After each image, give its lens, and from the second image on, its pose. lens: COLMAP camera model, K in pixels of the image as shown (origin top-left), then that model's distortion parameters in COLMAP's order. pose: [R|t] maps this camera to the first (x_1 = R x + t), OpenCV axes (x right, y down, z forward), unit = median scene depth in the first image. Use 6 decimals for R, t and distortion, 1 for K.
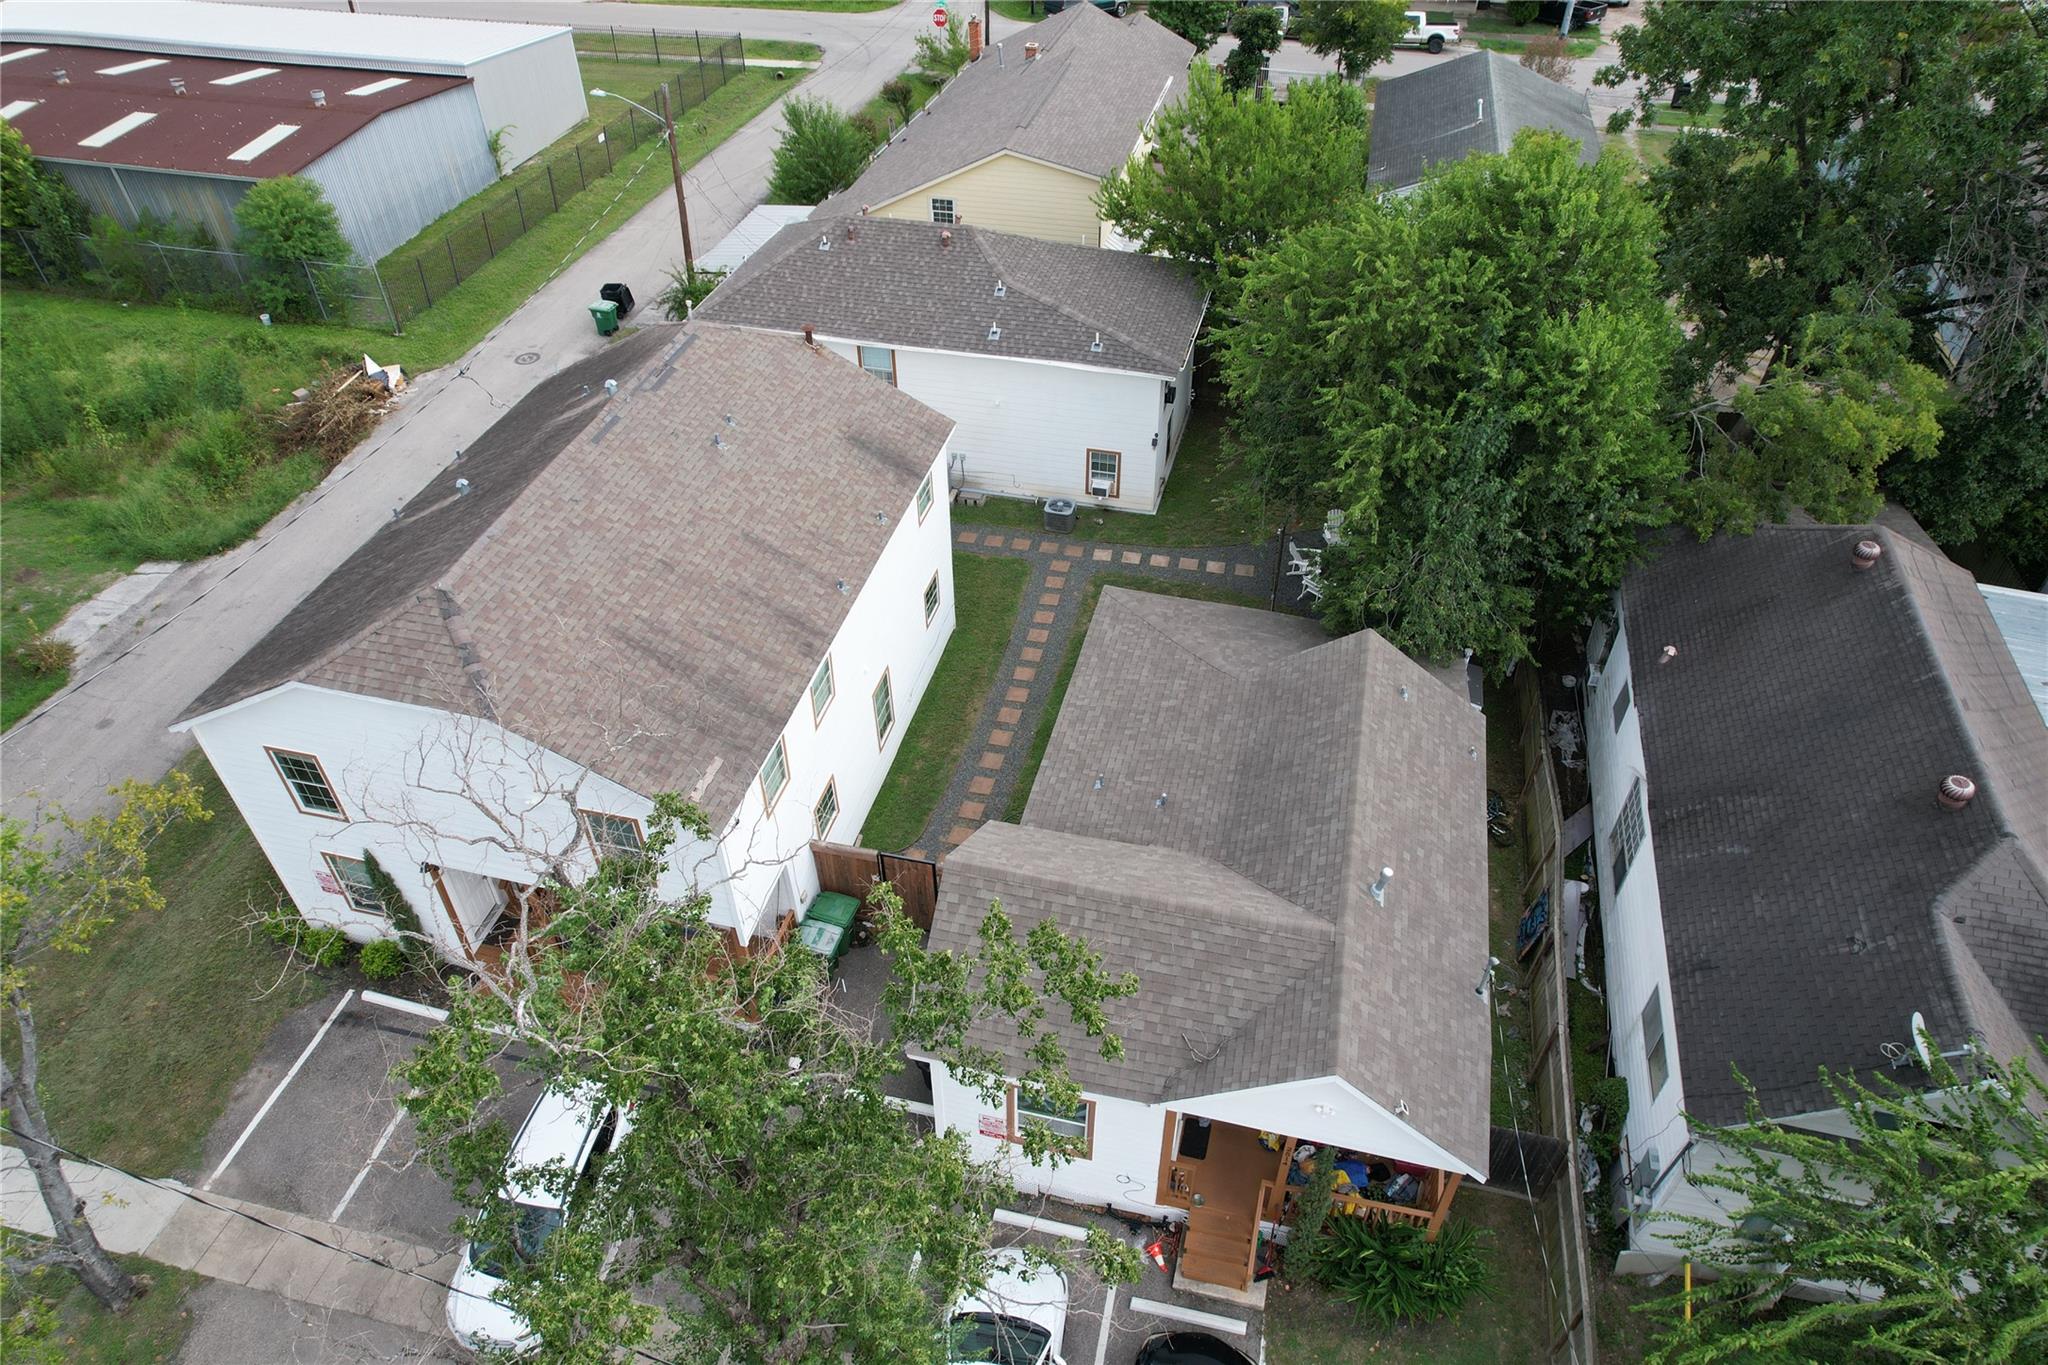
lens RADIAL K [[1308.5, 0, 1034.8], [0, 1308.5, 687.5], [0, 0, 1]] dist [-0.080085, 0.075425]
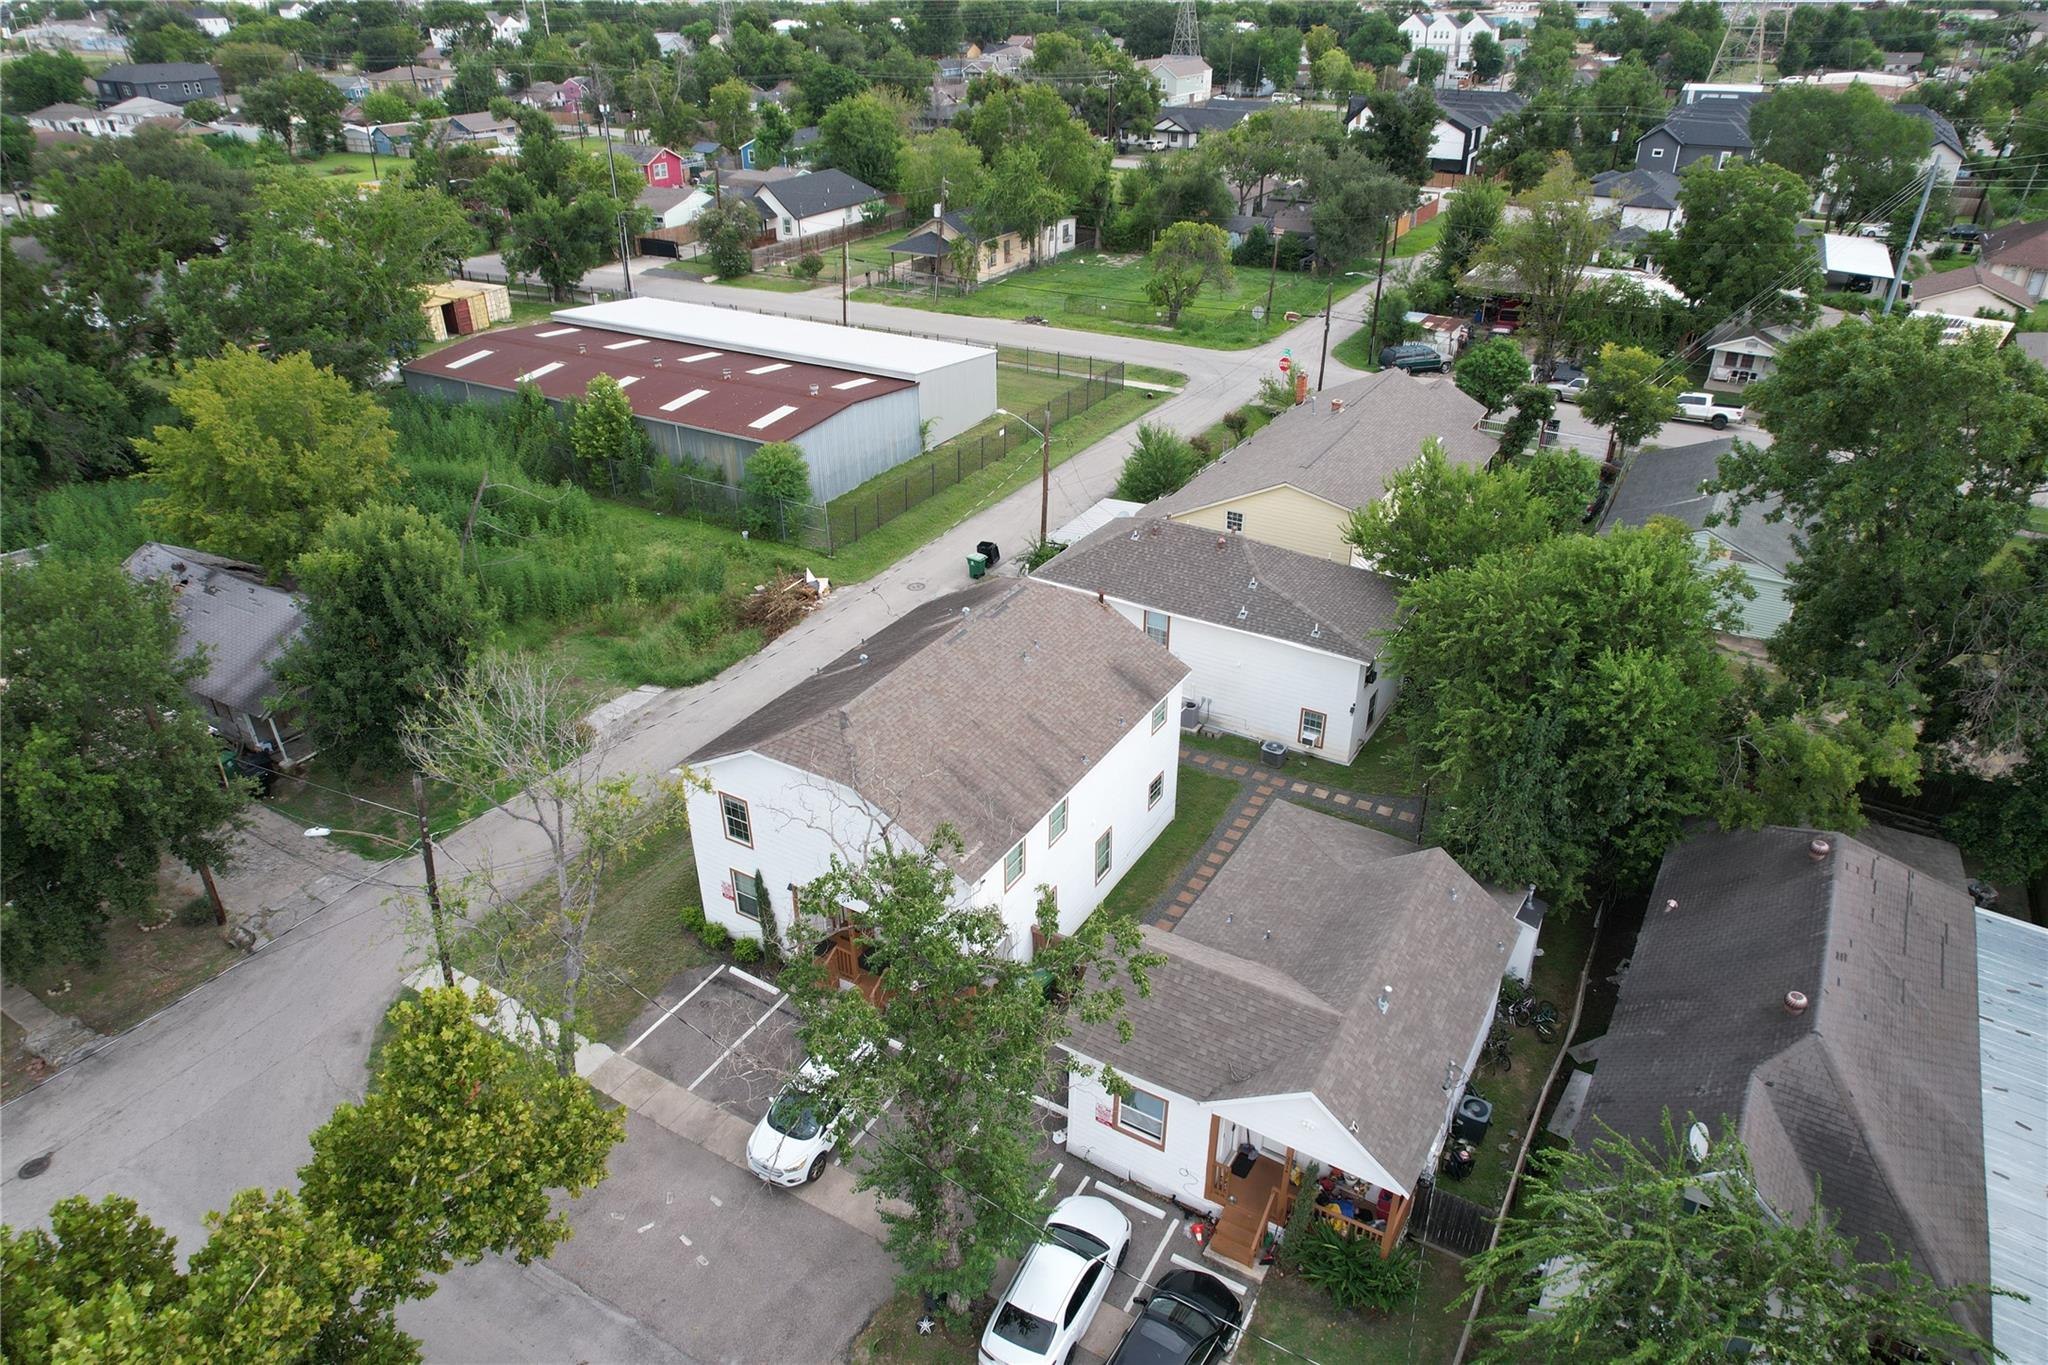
lens RADIAL K [[1308.5, 0, 1034.1], [0, 1308.5, 685.6], [0, 0, 1]] dist [-0.080085, 0.075425]
pose [[0.955469, 0.144408, -0.257342, 0.148001], [-0.193523, 0.964995, -0.177012, 0.101628], [0.222771, 0.218931, 0.949969, -0.399618]]
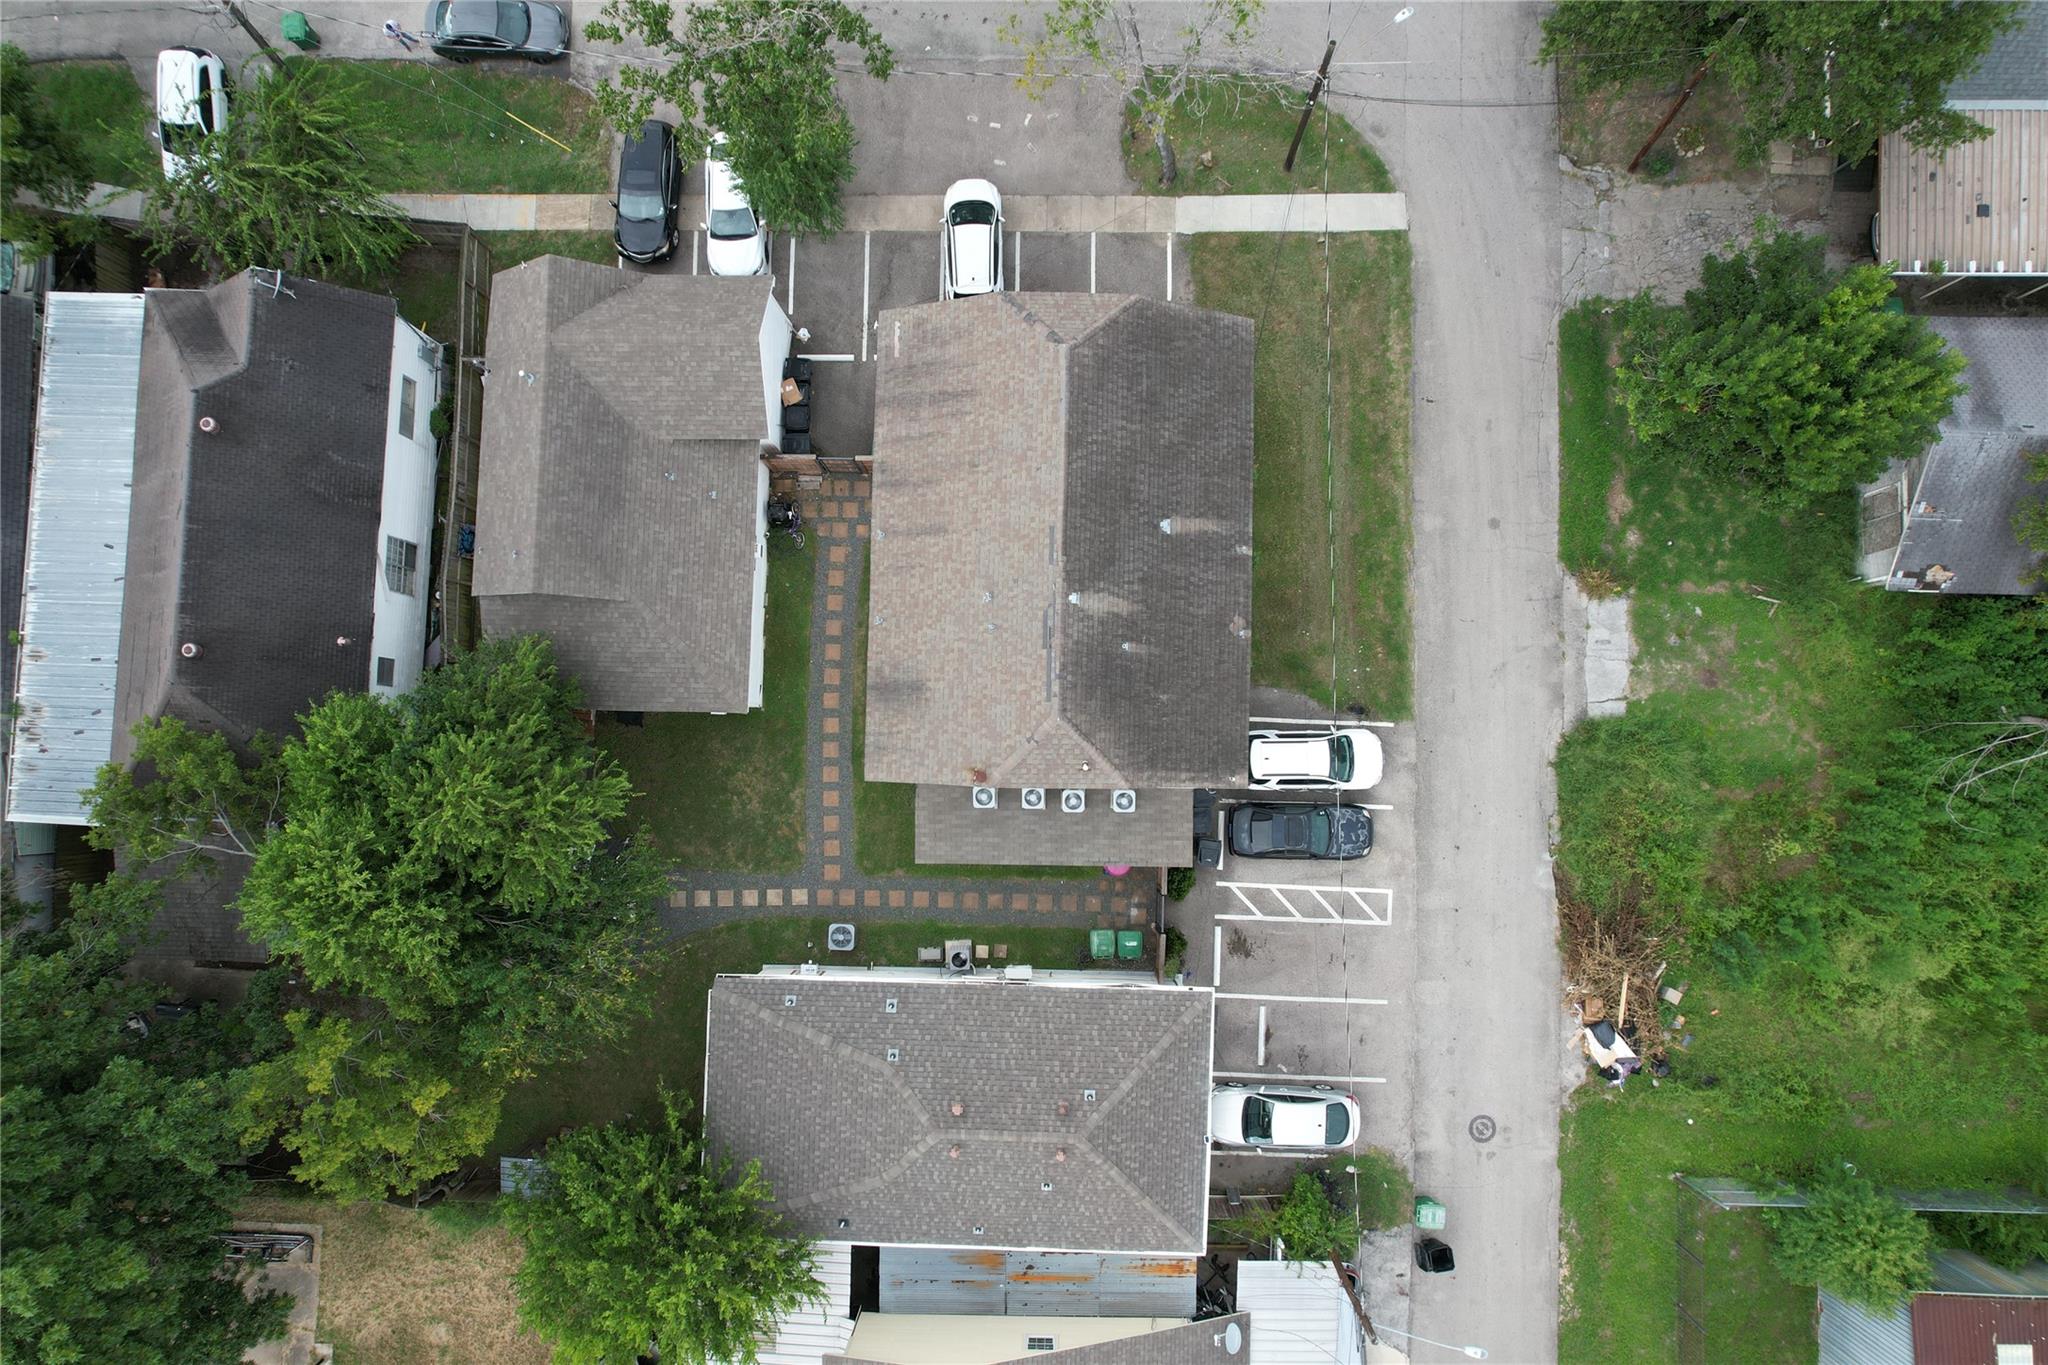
lens RADIAL K [[1308.5, 0, 1037.6], [0, 1308.5, 684.6], [0, 0, 1]] dist [-0.080085, 0.075425]
pose [[-0.976373, 0.216065, 0.003416, -0.245072], [-0.130082, -0.600303, 0.789123, -1.146691], [0.172552, 0.770034, 0.614226, 0.231228]]
